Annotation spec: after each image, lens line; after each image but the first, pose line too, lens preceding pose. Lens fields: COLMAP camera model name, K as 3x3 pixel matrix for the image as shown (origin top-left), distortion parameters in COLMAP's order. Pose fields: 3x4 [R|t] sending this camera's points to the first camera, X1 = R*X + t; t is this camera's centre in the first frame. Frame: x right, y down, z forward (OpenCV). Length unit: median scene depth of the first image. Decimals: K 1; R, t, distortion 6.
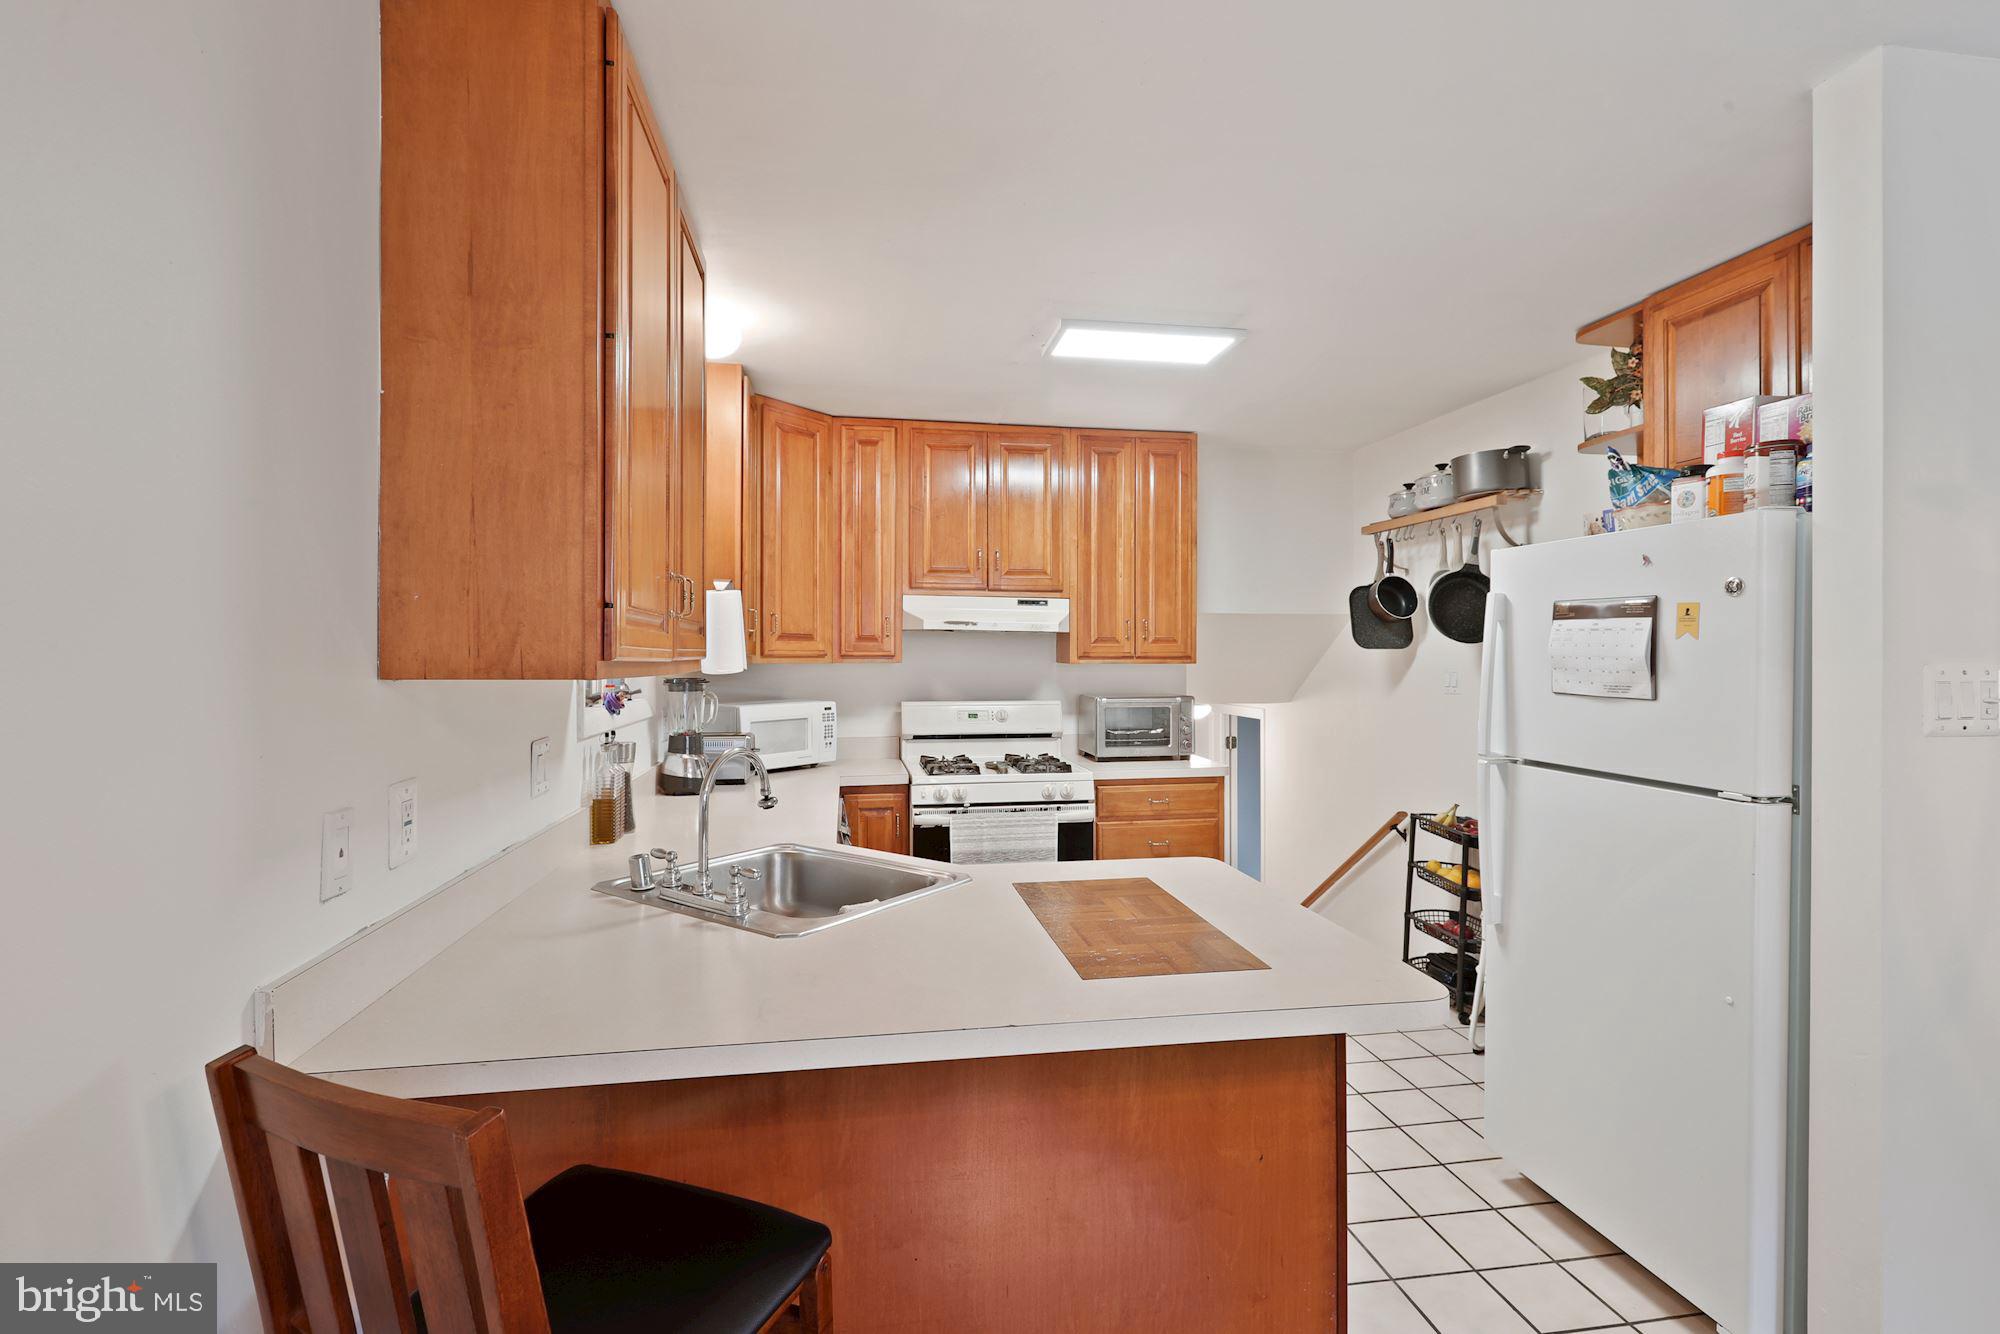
lens RADIAL K [[898.9, 0, 994.0], [0, 898.9, 661.0], [0, 0, 1]] dist [-0.005644, 0.000404]
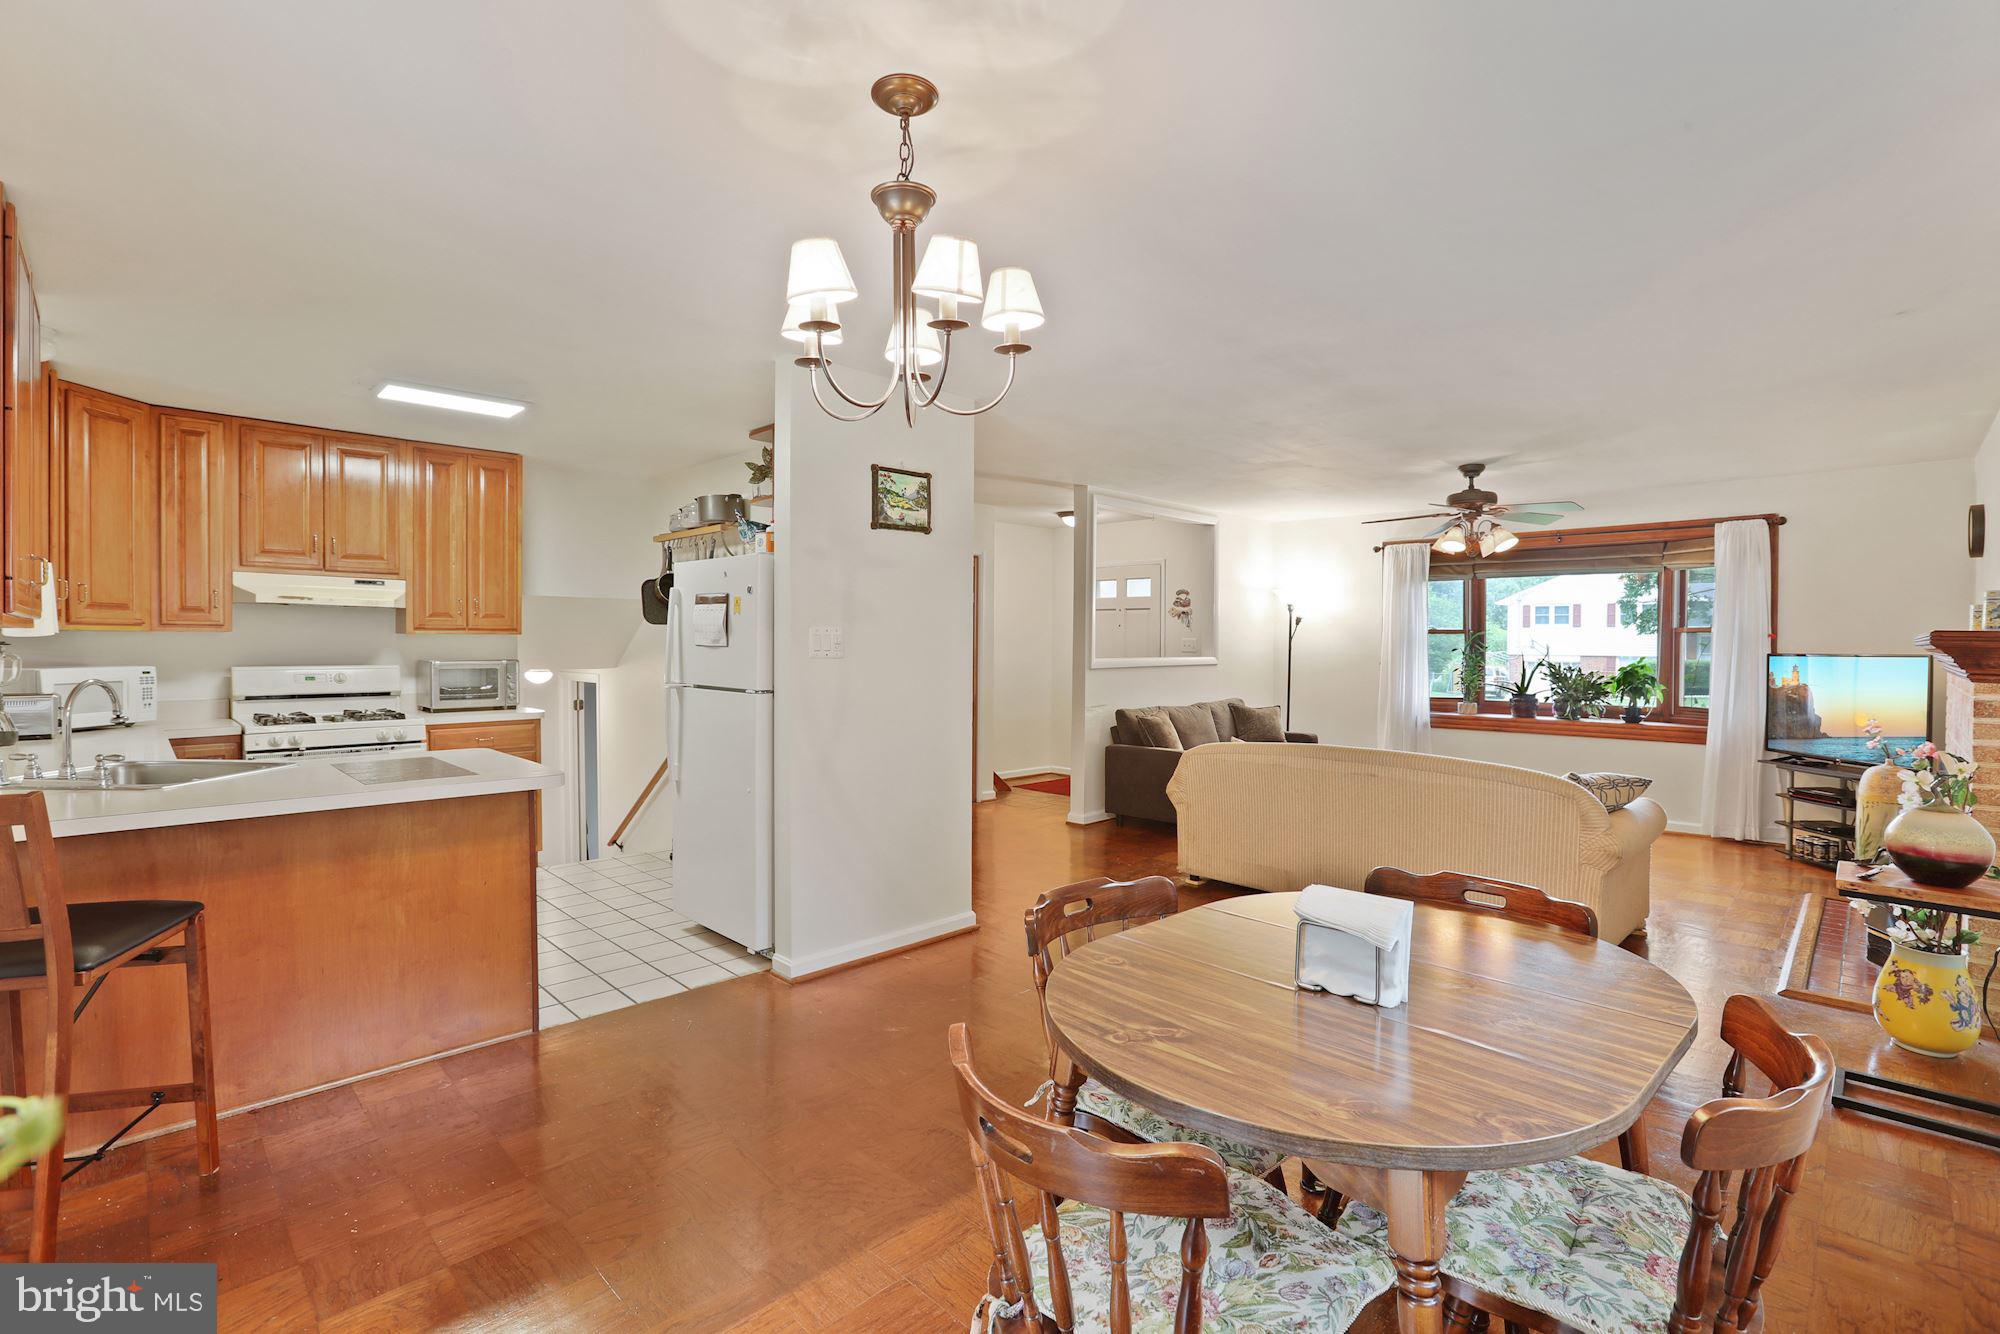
lens RADIAL K [[898.9, 0, 951.7], [0, 898.9, 656.3], [0, 0, 1]] dist [-0.005644, 0.000404]
pose [[0.833948, -0.006960, 0.551799, 0.030123], [0.000477, 0.999929, 0.011891, 0.020096], [-0.551843, -0.009653, 0.833892, -0.433071]]
